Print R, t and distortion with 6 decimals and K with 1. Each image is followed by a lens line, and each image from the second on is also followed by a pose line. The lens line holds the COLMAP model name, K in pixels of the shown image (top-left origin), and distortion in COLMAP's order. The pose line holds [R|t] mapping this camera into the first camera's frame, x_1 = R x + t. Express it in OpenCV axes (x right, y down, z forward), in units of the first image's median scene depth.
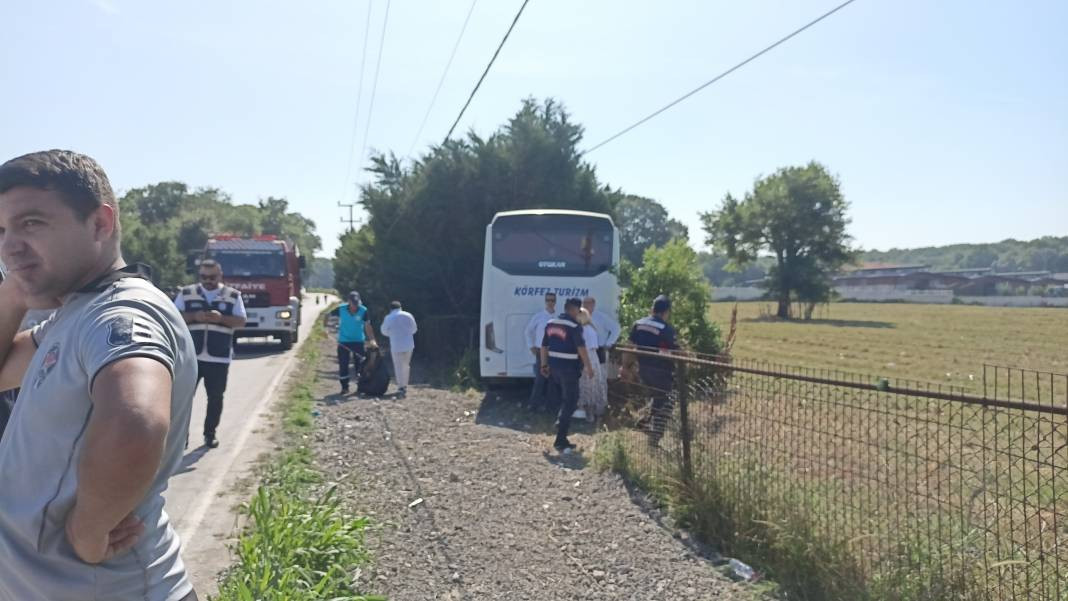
lens RADIAL K [[829.2, 0, 534.0], [0, 829.2, 300.5], [0, 0, 1]] dist [0.003433, -0.032920]
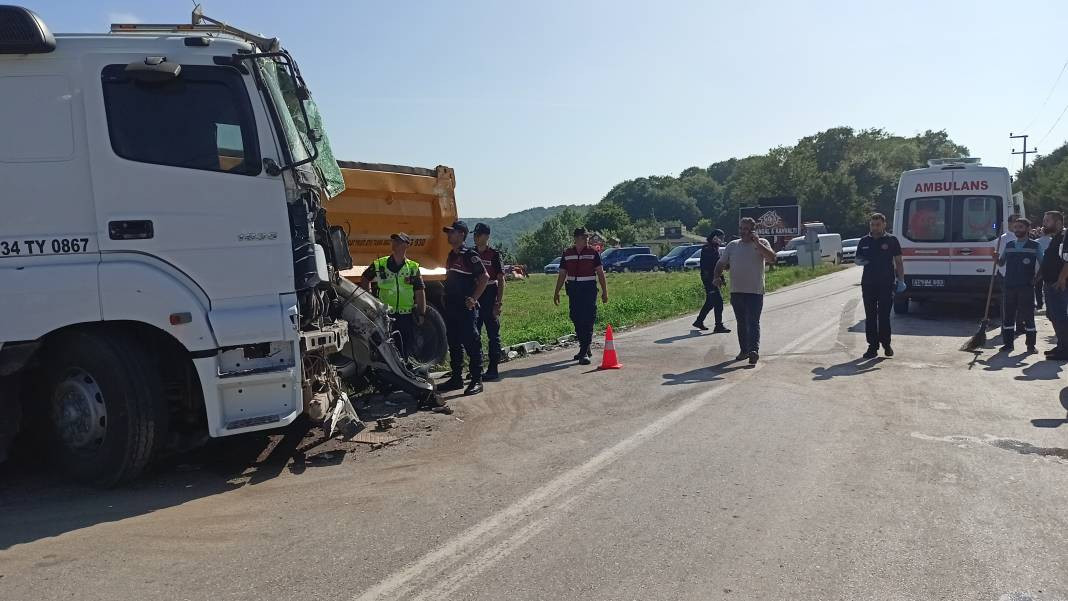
lens RADIAL K [[829.2, 0, 534.0], [0, 829.2, 300.5], [0, 0, 1]] dist [0.003433, -0.032920]
pose [[0.740933, 0.039275, -0.670430, 0.016573], [0.013525, 0.997213, 0.073366, -0.002387], [0.671443, -0.063427, 0.738337, -0.198134]]
